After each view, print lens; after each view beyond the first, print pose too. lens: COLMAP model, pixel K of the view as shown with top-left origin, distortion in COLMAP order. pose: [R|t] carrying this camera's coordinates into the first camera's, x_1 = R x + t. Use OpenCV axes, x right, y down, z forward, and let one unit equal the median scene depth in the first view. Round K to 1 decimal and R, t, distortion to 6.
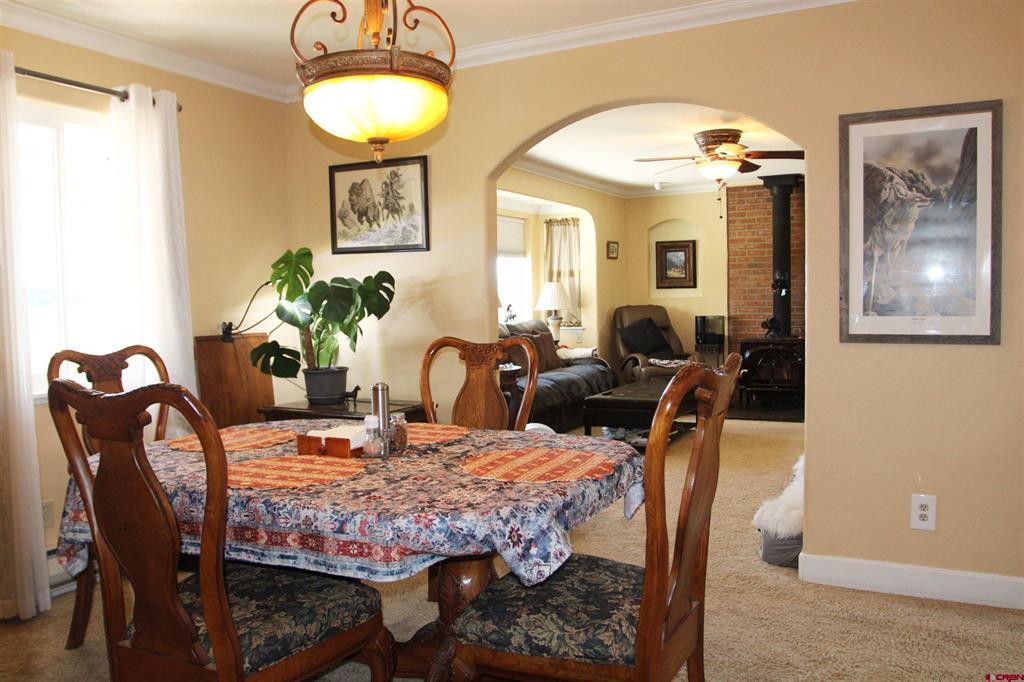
lens RADIAL K [[816.5, 0, 515.0], [0, 816.5, 342.6], [0, 0, 1]] dist [-0.006942, -0.000390]
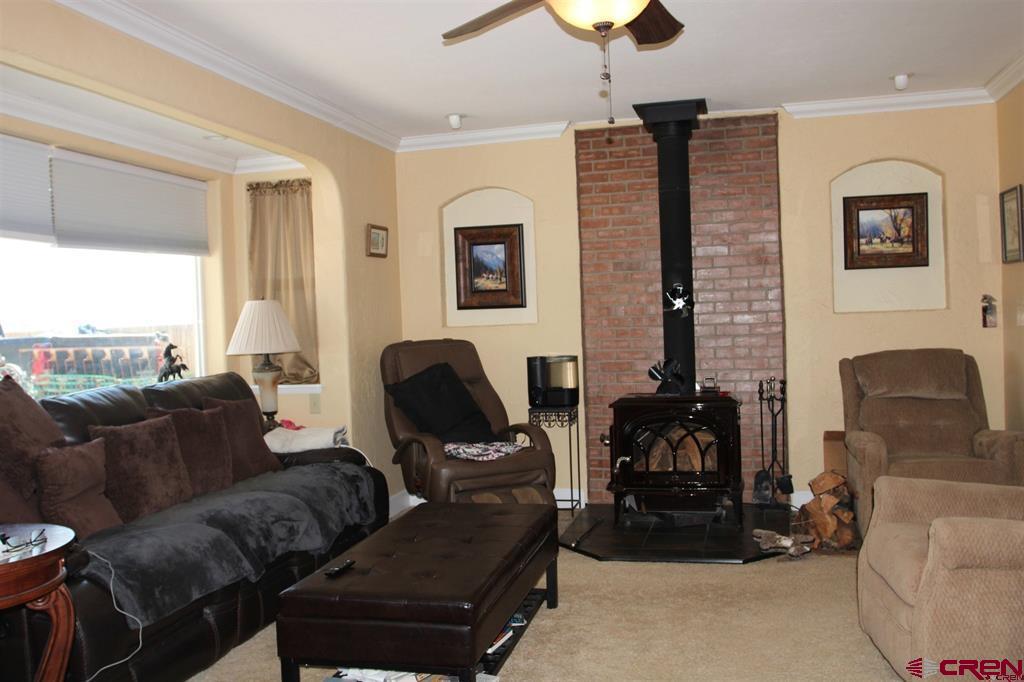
lens RADIAL K [[943.2, 0, 511.8], [0, 943.2, 338.9], [0, 0, 1]] dist [-0.006677, 0.000000]
pose [[0.974480, -0.021496, 0.223441, 0.066529], [0.028339, 0.999221, -0.027463, -0.027961], [-0.222677, 0.033094, 0.974330, 0.371902]]
